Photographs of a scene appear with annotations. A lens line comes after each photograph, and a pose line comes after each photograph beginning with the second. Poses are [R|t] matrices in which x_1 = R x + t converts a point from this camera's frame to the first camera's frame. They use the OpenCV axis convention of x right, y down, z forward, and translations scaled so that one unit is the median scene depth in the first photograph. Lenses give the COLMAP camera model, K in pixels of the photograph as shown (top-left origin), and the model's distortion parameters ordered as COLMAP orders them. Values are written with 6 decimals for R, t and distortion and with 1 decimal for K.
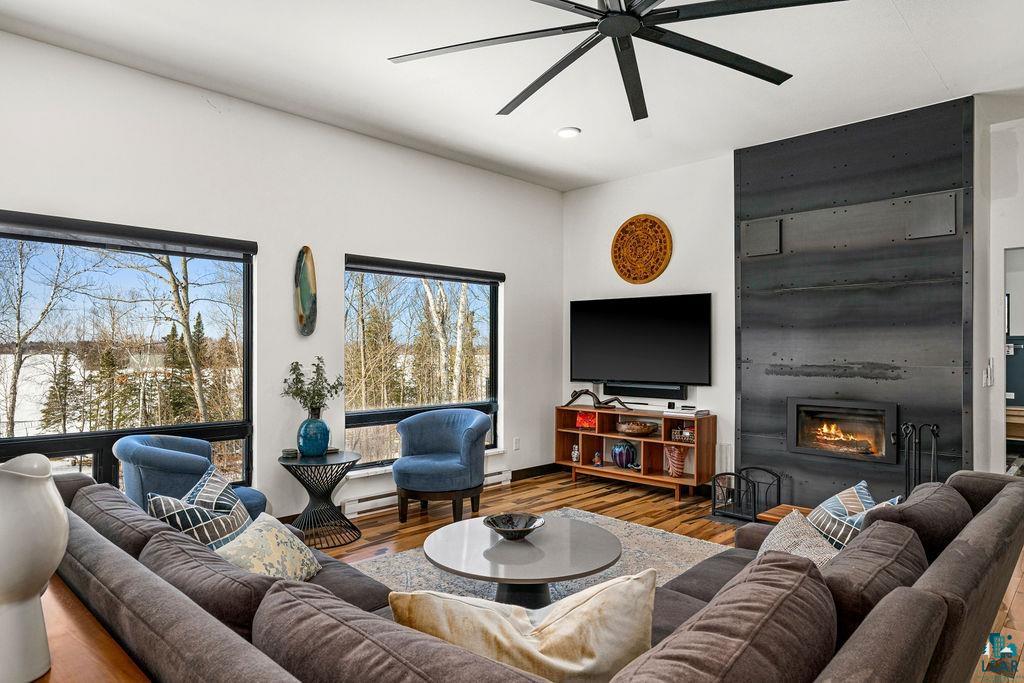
lens RADIAL K [[629.6, 0, 514.5], [0, 629.6, 348.6], [0, 0, 1]] dist [-0.000934, 0.000006]
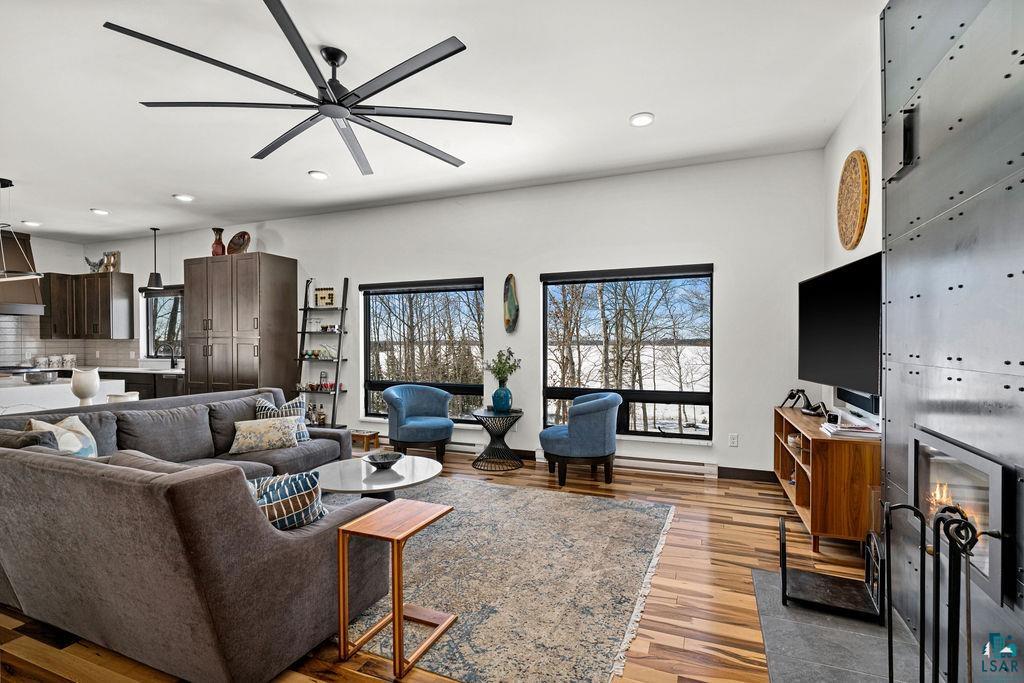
lens RADIAL K [[492.7, 0, 515.8], [0, 492.7, 344.3], [0, 0, 1]] dist [0.010746, -0.001514]
pose [[0.369031, -0.002334, -0.929414, 0.765159], [0.001621, 0.999997, -0.001868, 0.009226], [0.929416, -0.000817, 0.369033, 0.557108]]
